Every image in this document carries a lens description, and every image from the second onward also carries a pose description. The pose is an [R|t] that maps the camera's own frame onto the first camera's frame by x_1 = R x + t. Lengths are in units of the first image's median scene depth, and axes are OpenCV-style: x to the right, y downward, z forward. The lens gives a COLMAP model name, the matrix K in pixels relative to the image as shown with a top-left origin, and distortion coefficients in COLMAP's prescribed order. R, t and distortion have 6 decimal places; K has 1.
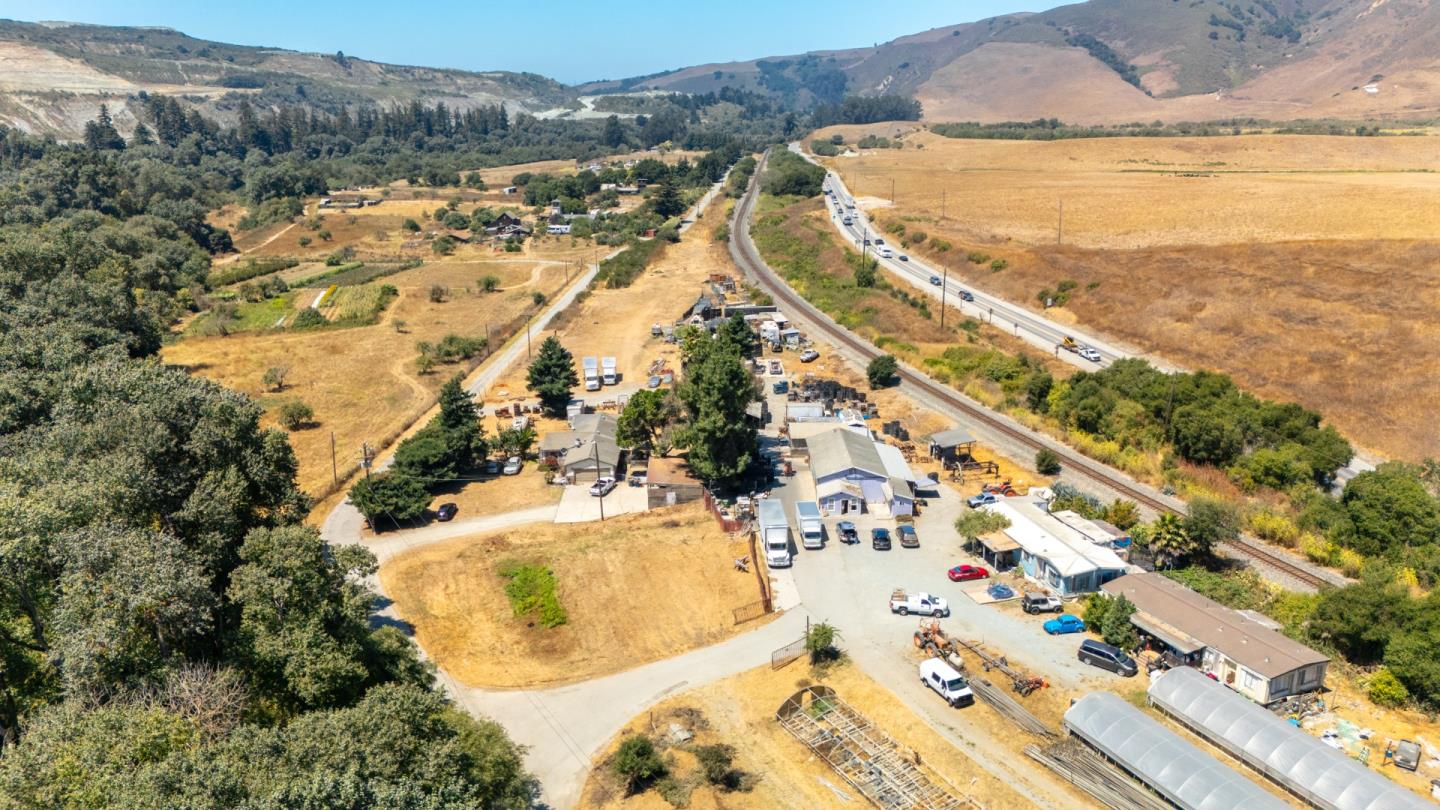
lens RADIAL K [[1056.0, 0, 720.0], [0, 1056.0, 405.0], [0, 0, 1]] dist [0.047926, -0.047502]
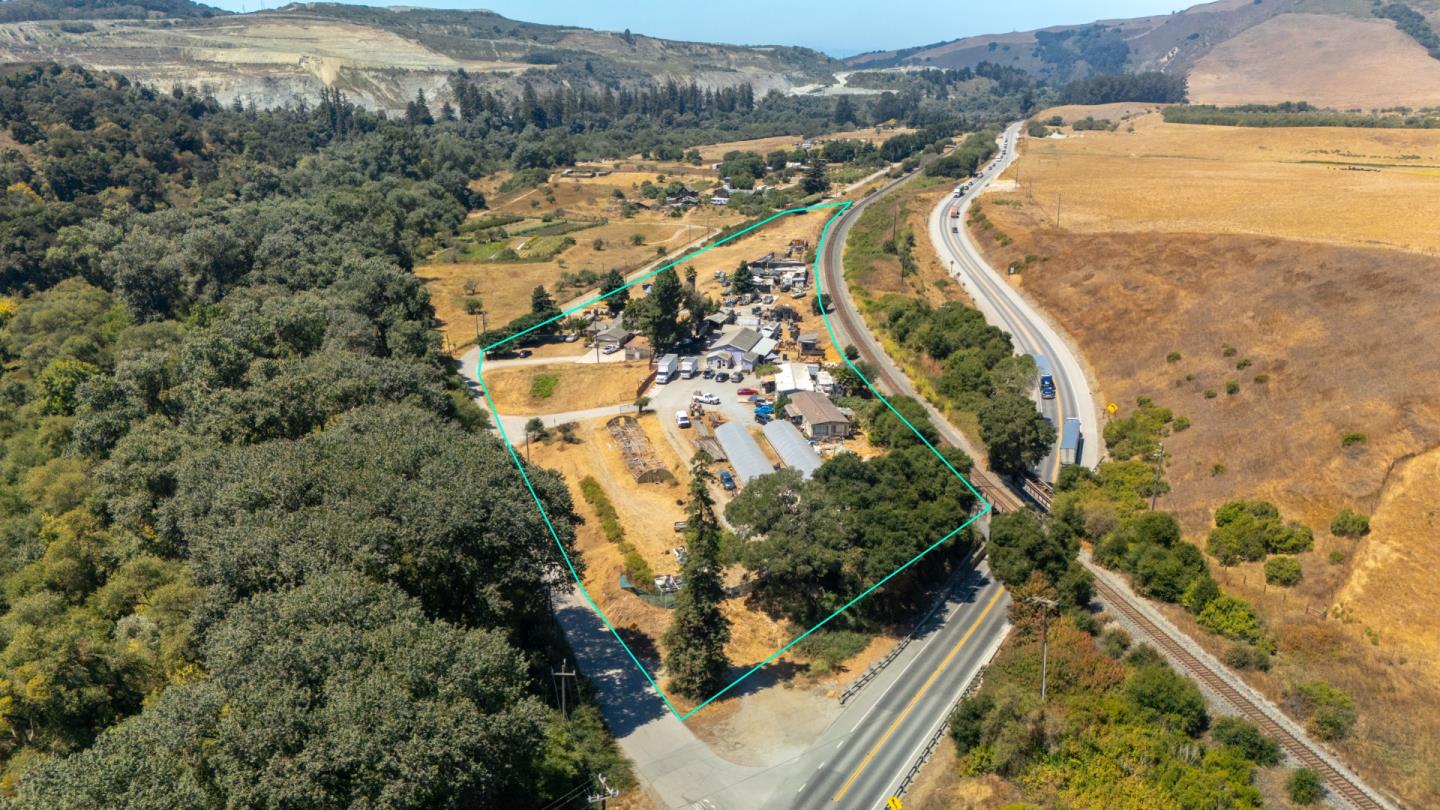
lens RADIAL K [[1056.0, 0, 720.0], [0, 1056.0, 405.0], [0, 0, 1]] dist [0.047926, -0.047502]
pose [[0.965881, 0.084464, -0.244826, 0.100986], [-0.077302, 0.996255, 0.038737, 0.017090], [0.247181, -0.018490, 0.968793, -0.136023]]
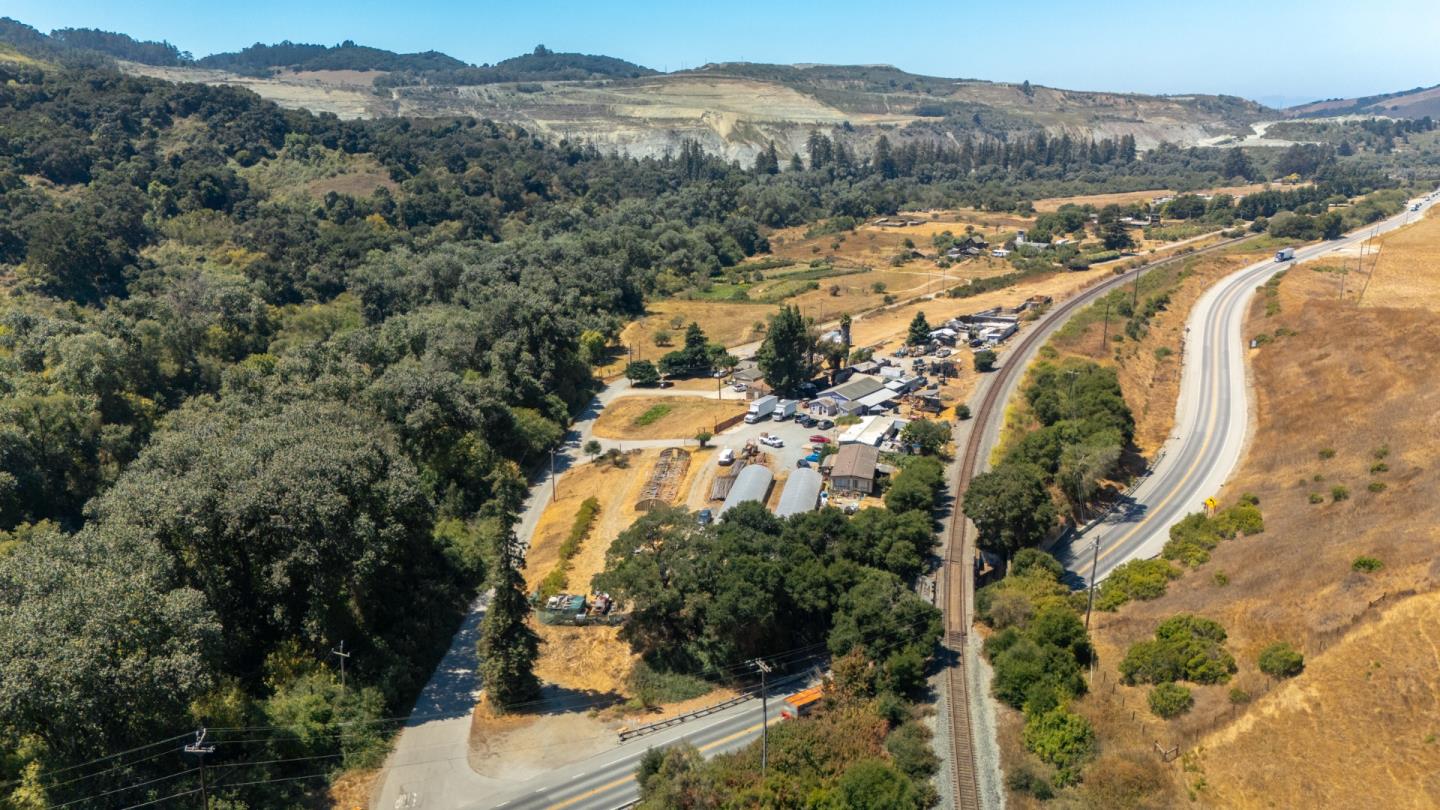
lens RADIAL K [[1056.0, 0, 720.0], [0, 1056.0, 405.0], [0, 0, 1]] dist [0.047926, -0.047502]
pose [[0.800907, 0.160078, -0.576994, 0.180253], [-0.168716, 0.984891, 0.039052, 0.008177], [0.574528, 0.066072, 0.815814, -0.101928]]
